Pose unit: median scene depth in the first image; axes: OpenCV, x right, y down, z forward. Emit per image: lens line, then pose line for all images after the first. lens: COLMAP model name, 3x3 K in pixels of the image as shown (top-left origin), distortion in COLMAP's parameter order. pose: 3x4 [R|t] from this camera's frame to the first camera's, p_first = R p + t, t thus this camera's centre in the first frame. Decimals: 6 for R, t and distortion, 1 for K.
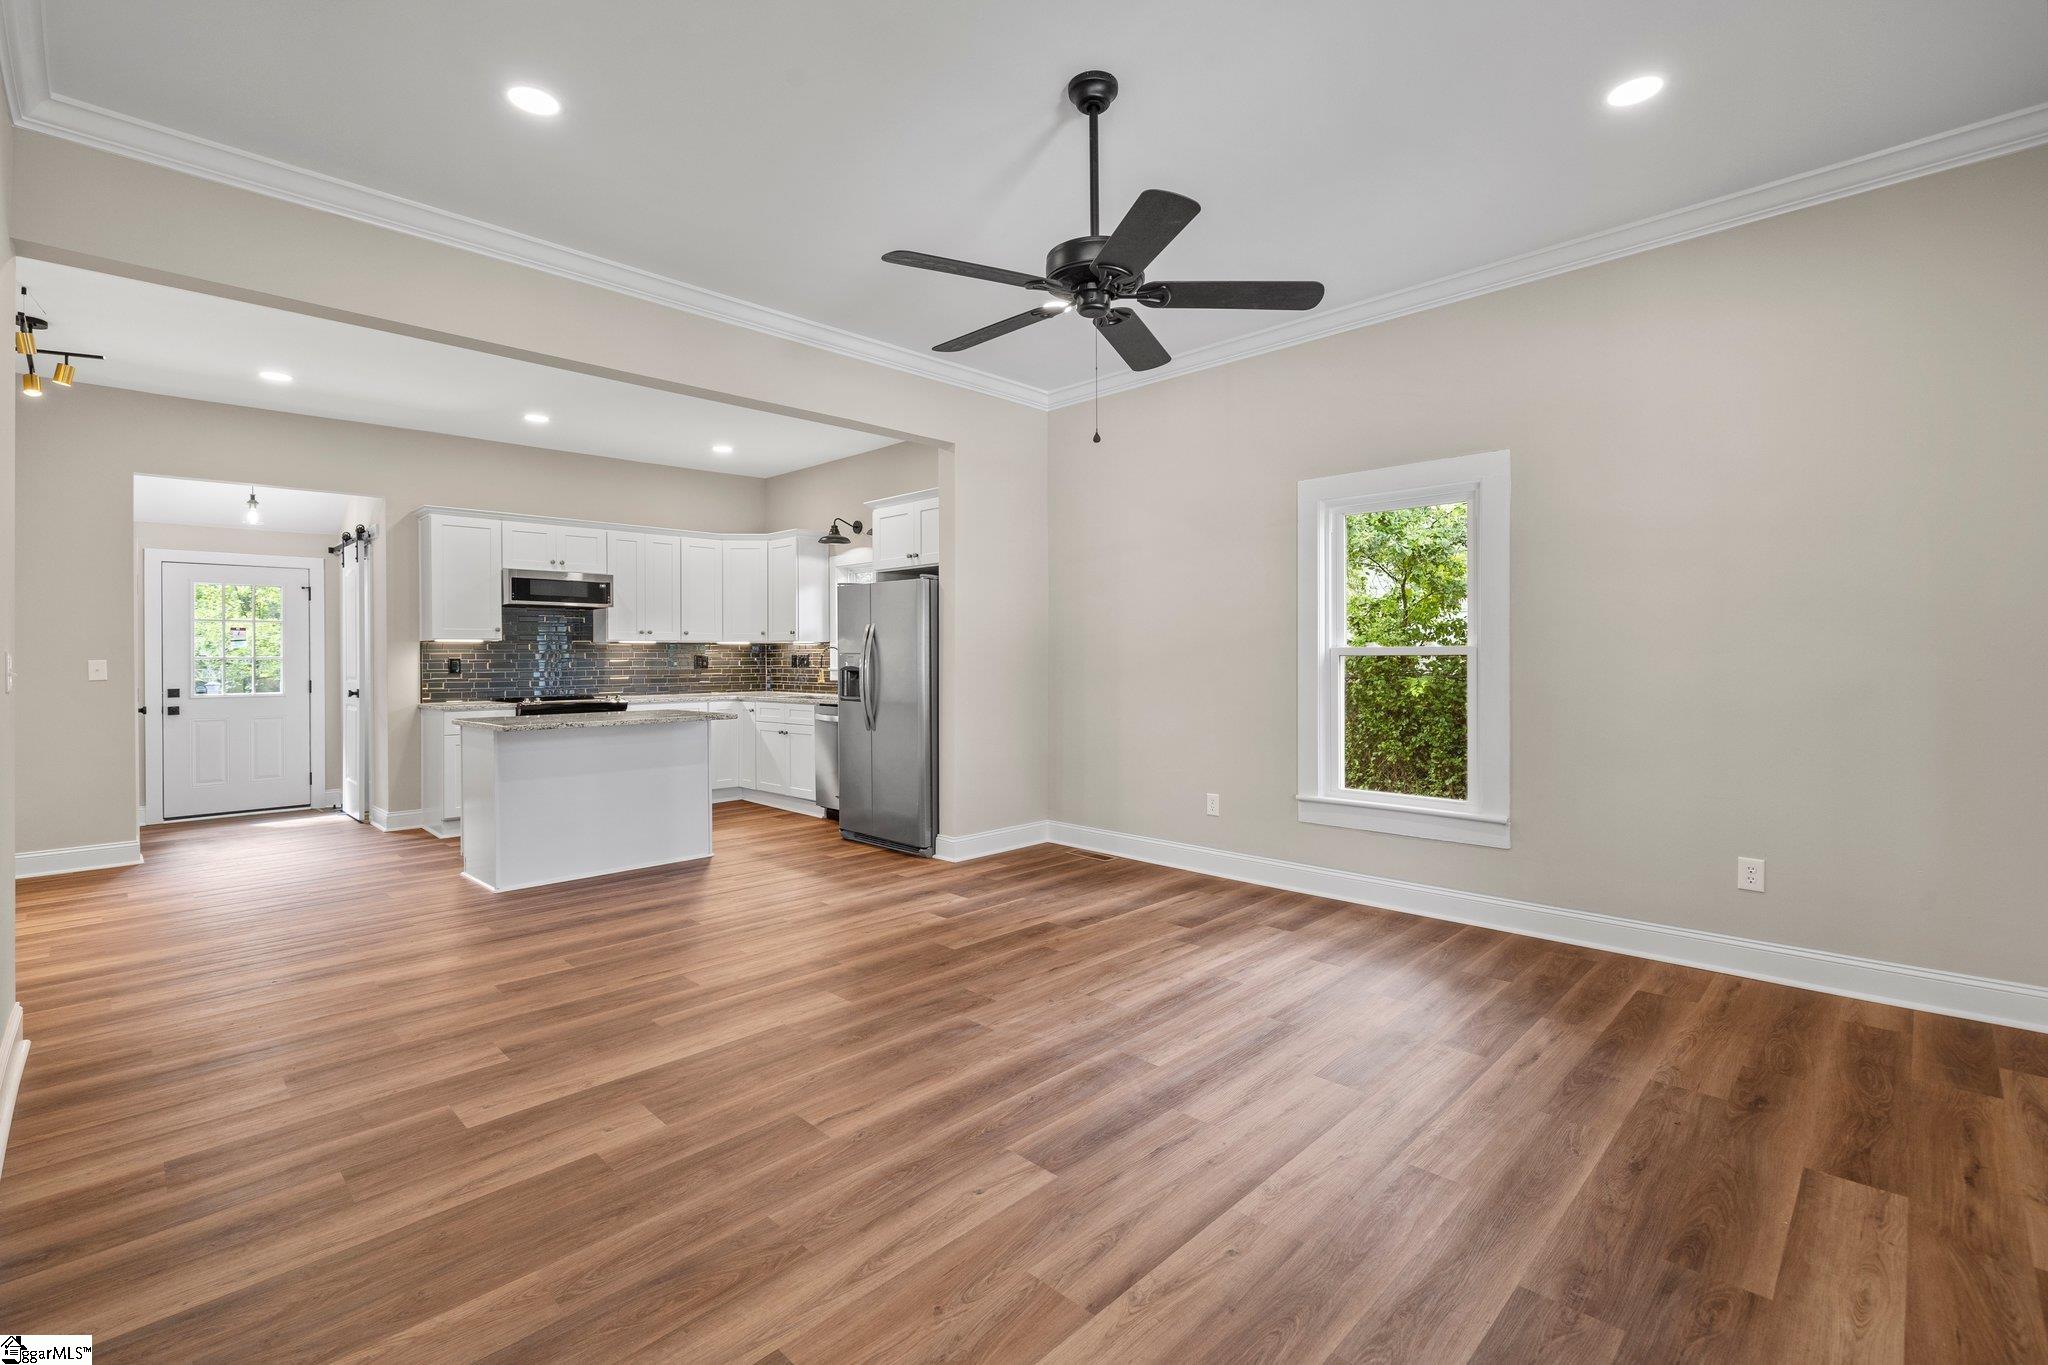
lens RADIAL K [[905.0, 0, 1015.4], [0, 905.0, 676.5], [0, 0, 1]] dist [0.003706, 0.001194]
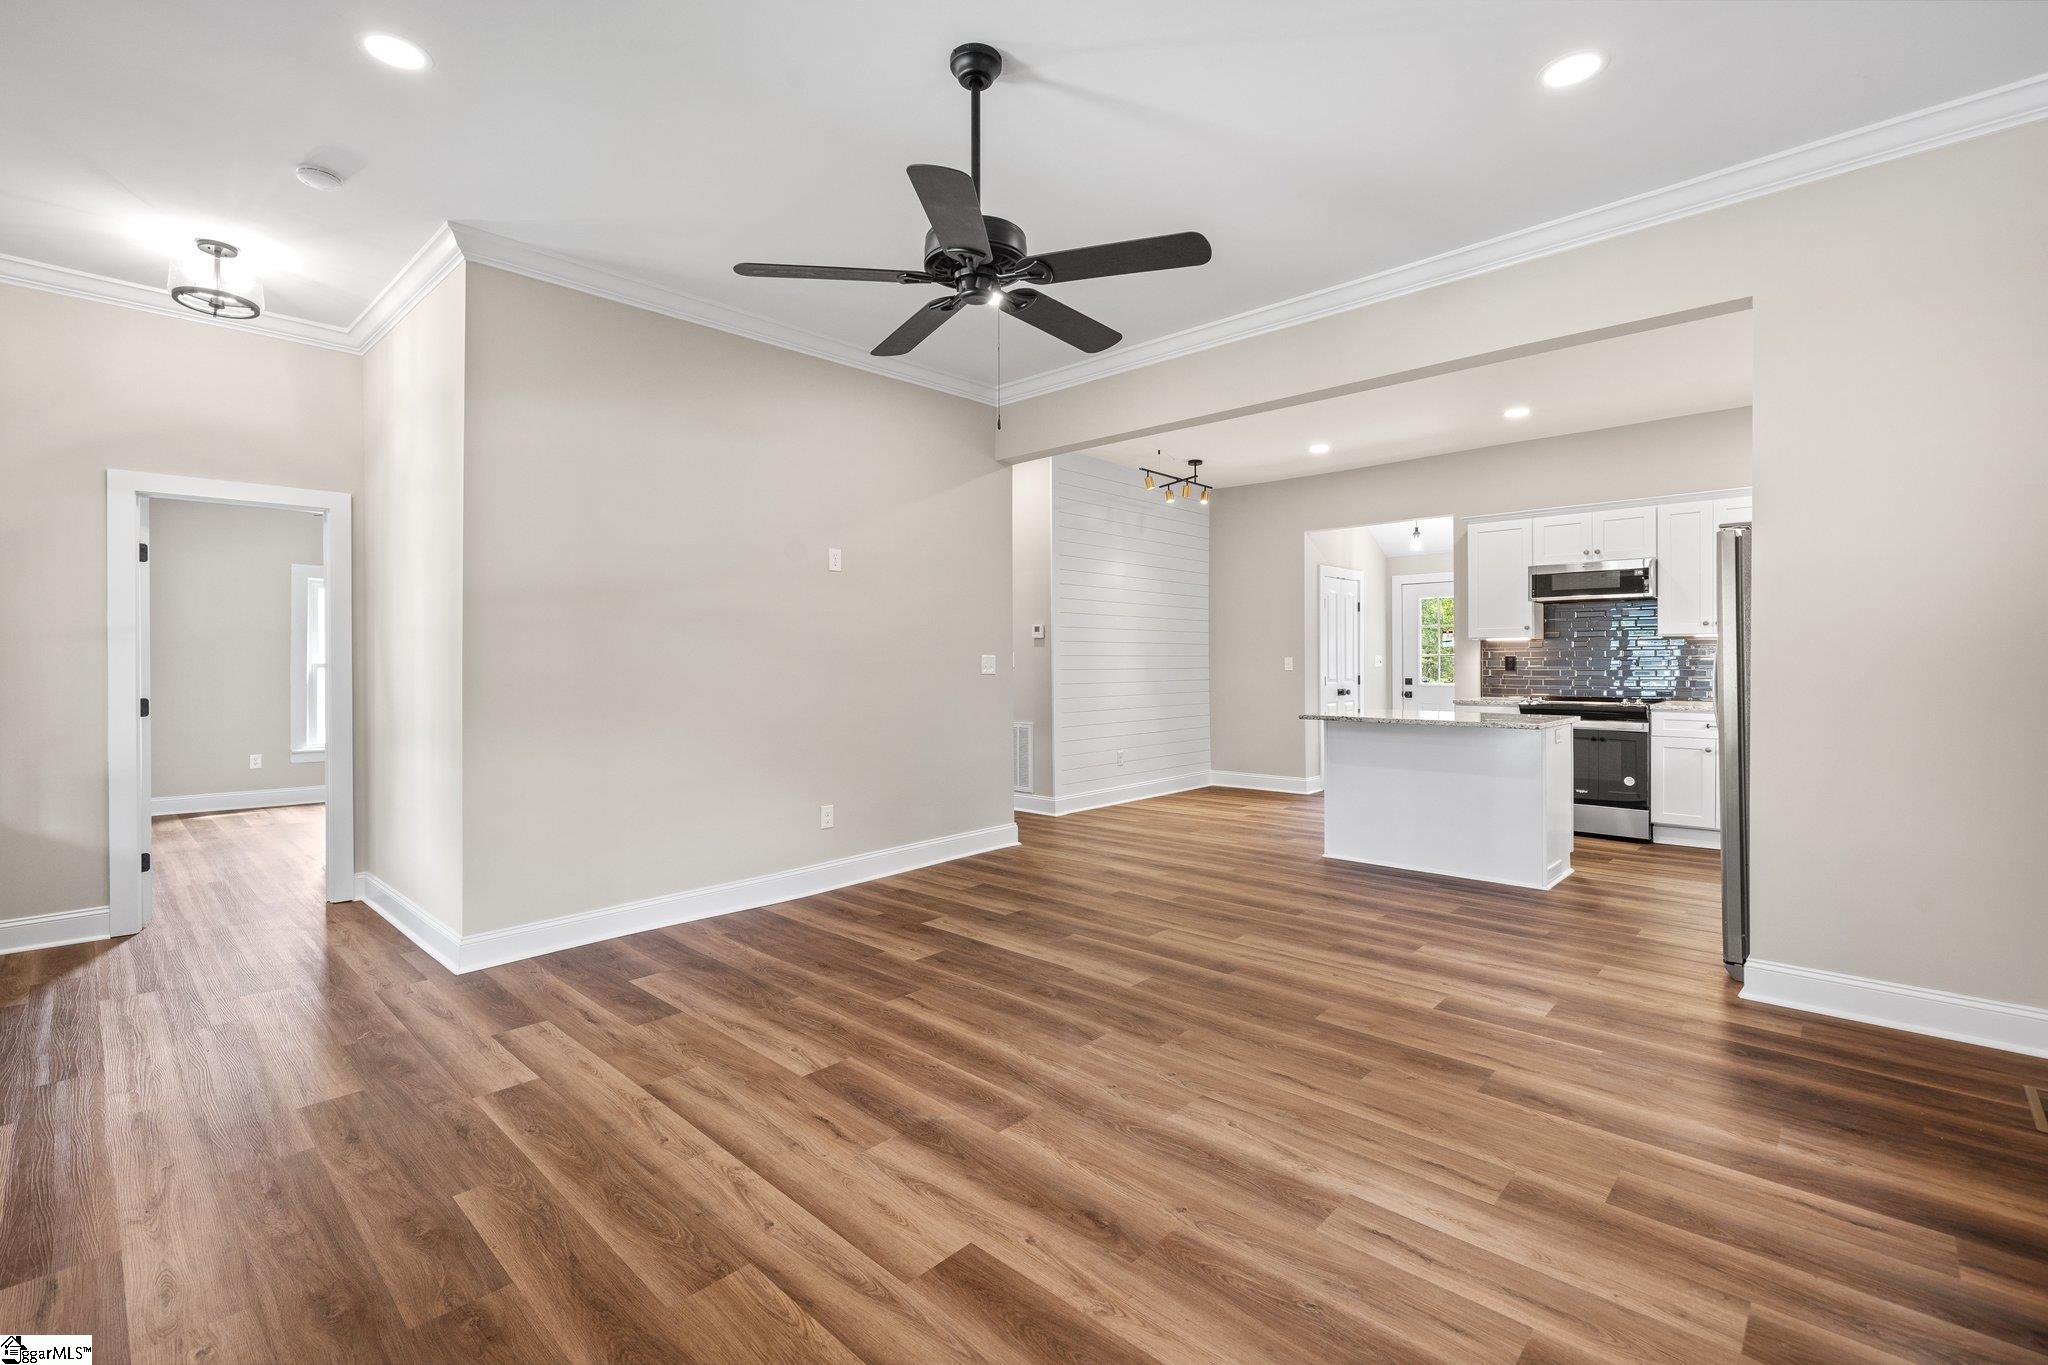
lens RADIAL K [[905.0, 0, 1022.6], [0, 905.0, 671.8], [0, 0, 1]] dist [0.003706, 0.001194]
pose [[0.025356, 0.017668, -0.999522, 0.431924], [-0.015353, 0.999733, 0.017283, -0.011557], [0.999561, 0.014907, 0.025621, 0.420877]]
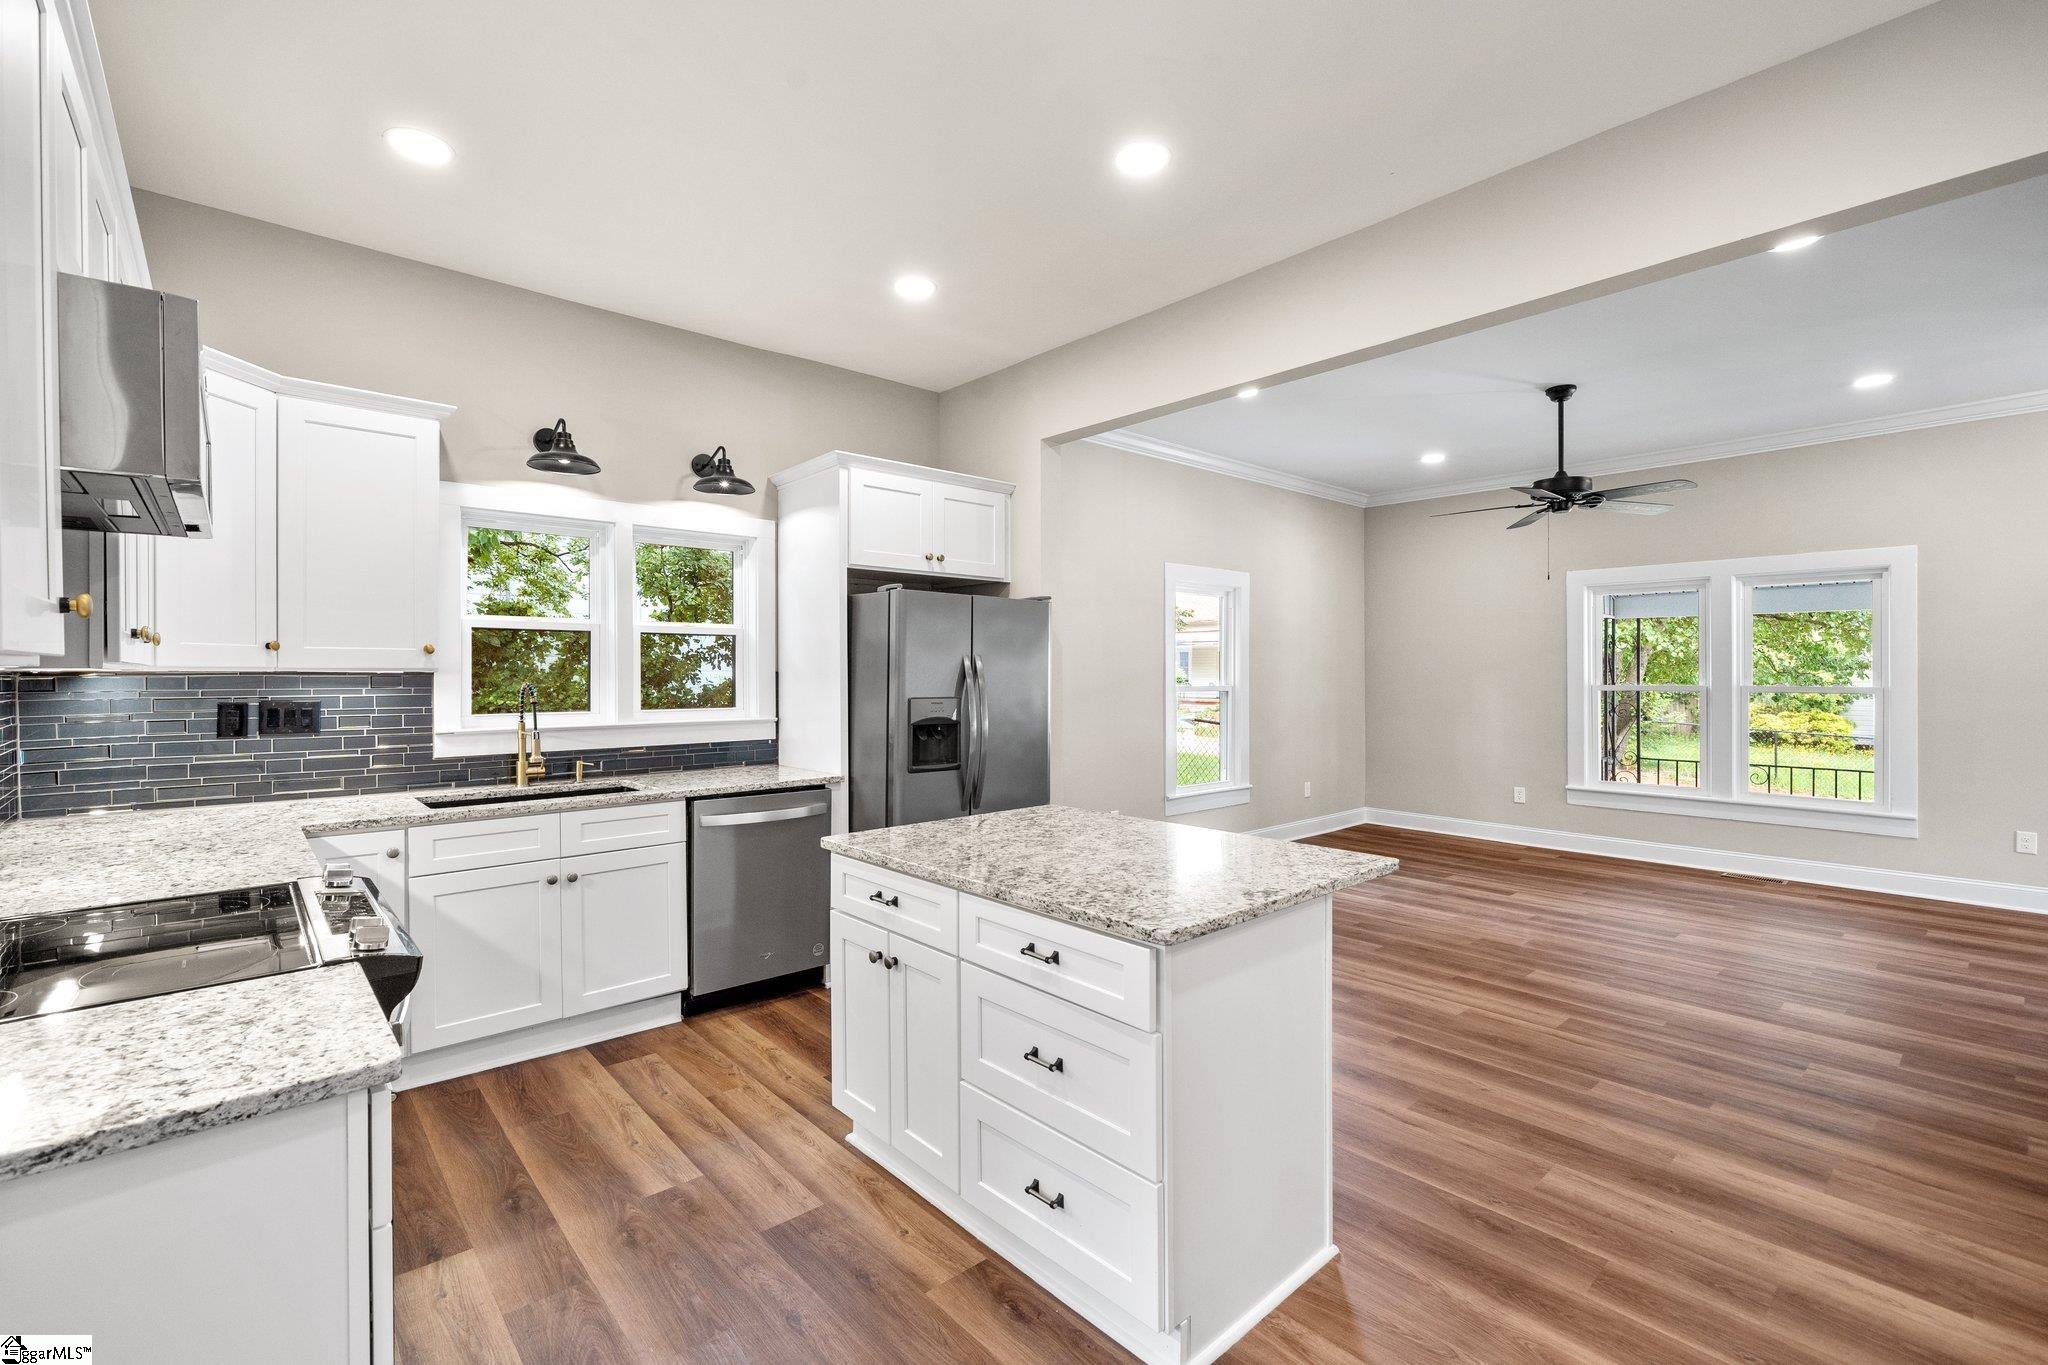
lens RADIAL K [[905.0, 0, 1024.8], [0, 905.0, 672.8], [0, 0, 1]] dist [0.003706, 0.001194]
pose [[0.059271, 0.004877, 0.998230, -0.755008], [0.020494, 0.999771, -0.006102, -0.034593], [-0.998032, 0.020819, 0.059158, 0.820142]]
